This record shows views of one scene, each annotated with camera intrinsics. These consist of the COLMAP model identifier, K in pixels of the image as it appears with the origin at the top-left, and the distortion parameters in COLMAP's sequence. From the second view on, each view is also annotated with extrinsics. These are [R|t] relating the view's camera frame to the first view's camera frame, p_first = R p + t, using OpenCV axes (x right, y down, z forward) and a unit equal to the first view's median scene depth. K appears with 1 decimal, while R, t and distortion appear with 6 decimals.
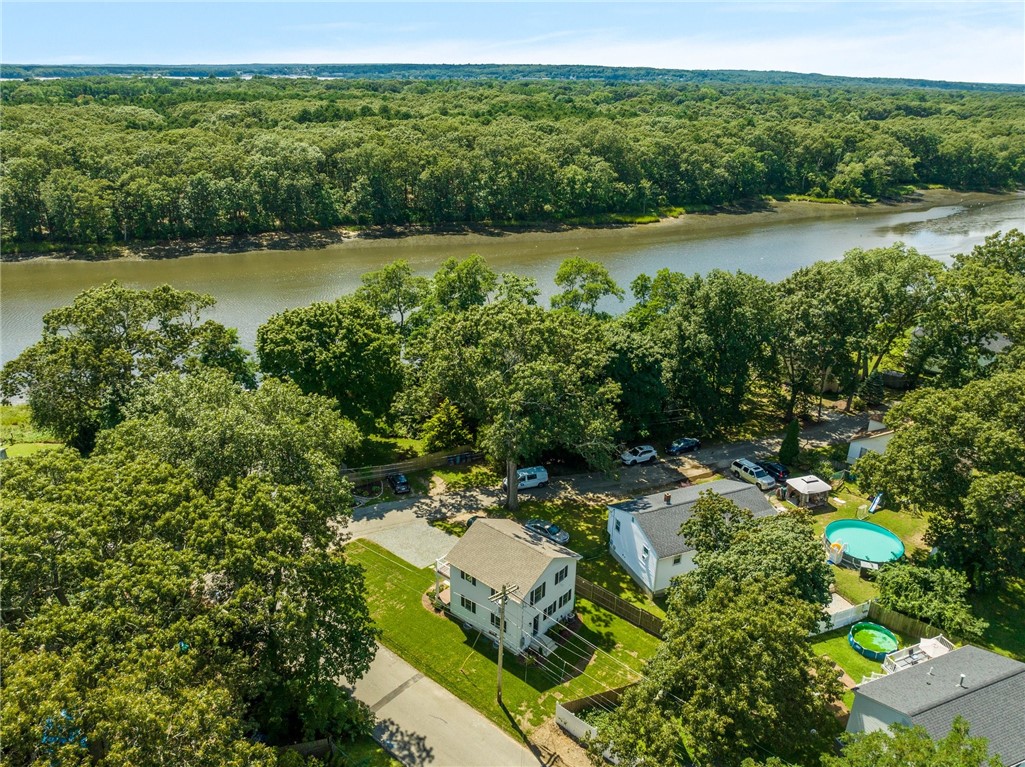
lens RADIAL K [[734.2, 0, 520.7], [0, 734.2, 385.3], [0, 0, 1]] dist [-0.033395, -0.004195]
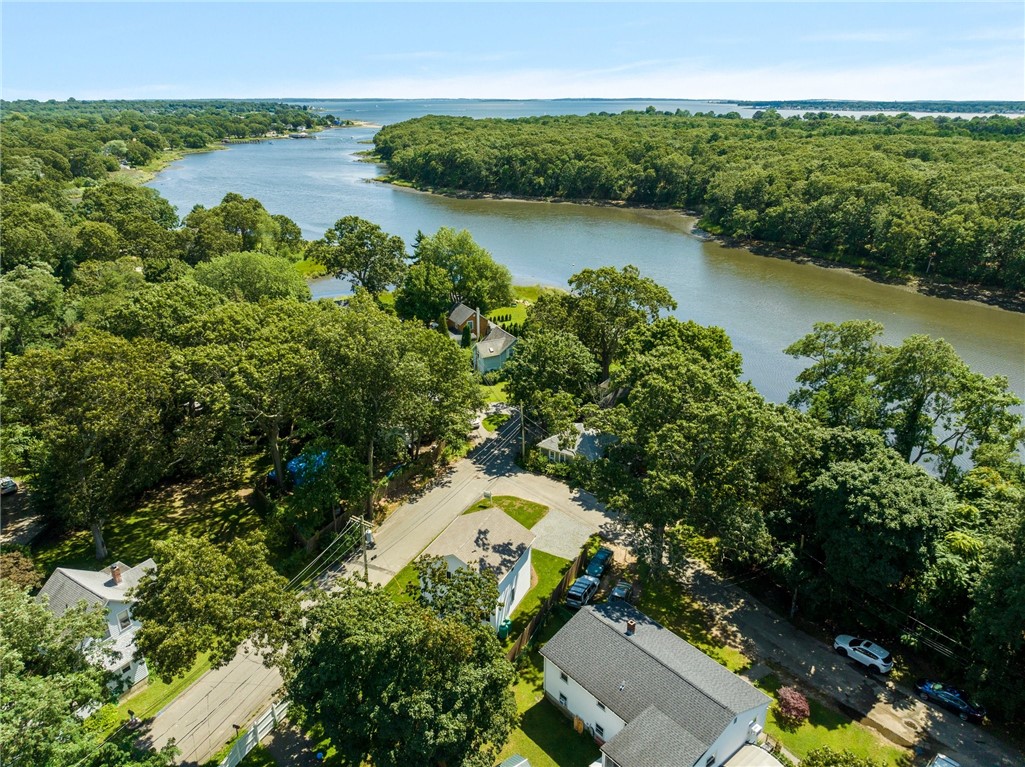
lens RADIAL K [[732.8, 0, 516.7], [0, 732.8, 384.6], [0, 0, 1]] dist [-0.039419, 0.007409]
pose [[0.277833, 0.331387, -0.901660, 0.267815], [-0.371468, 0.902660, 0.217293, -0.070378], [0.885901, 0.274567, 0.373888, 0.174650]]
